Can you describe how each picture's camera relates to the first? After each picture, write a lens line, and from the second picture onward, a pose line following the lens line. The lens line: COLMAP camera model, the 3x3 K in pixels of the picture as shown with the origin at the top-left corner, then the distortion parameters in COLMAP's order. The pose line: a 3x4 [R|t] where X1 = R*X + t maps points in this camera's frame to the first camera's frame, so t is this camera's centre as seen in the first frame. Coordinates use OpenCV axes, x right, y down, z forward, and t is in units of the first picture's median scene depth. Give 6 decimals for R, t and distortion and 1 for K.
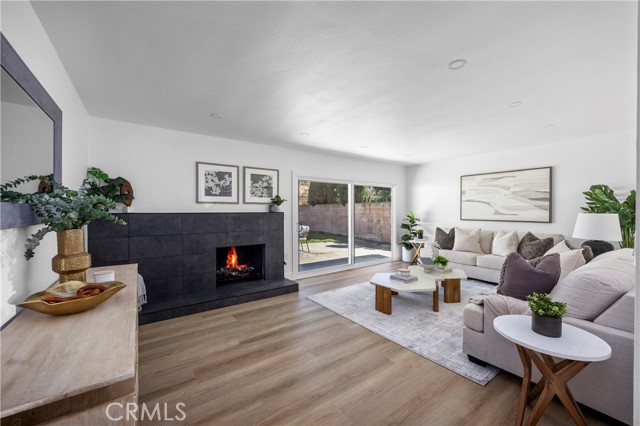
lens RADIAL K [[247.3, 0, 314.5], [0, 247.3, 217.5], [0, 0, 1]] dist [0.003027, 0.000166]
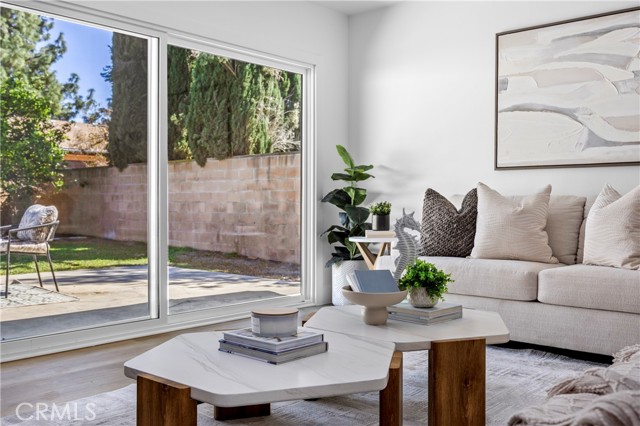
lens RADIAL K [[630.8, 0, 320.0], [0, 630.8, 210.6], [0, 0, 1]] dist [-0.019587, 0.000000]
pose [[0.968747, 0.016100, 0.247526, 0.182301], [-0.011990, 0.999764, -0.018105, 0.090747], [-0.247759, 0.014572, 0.968712, 0.286773]]
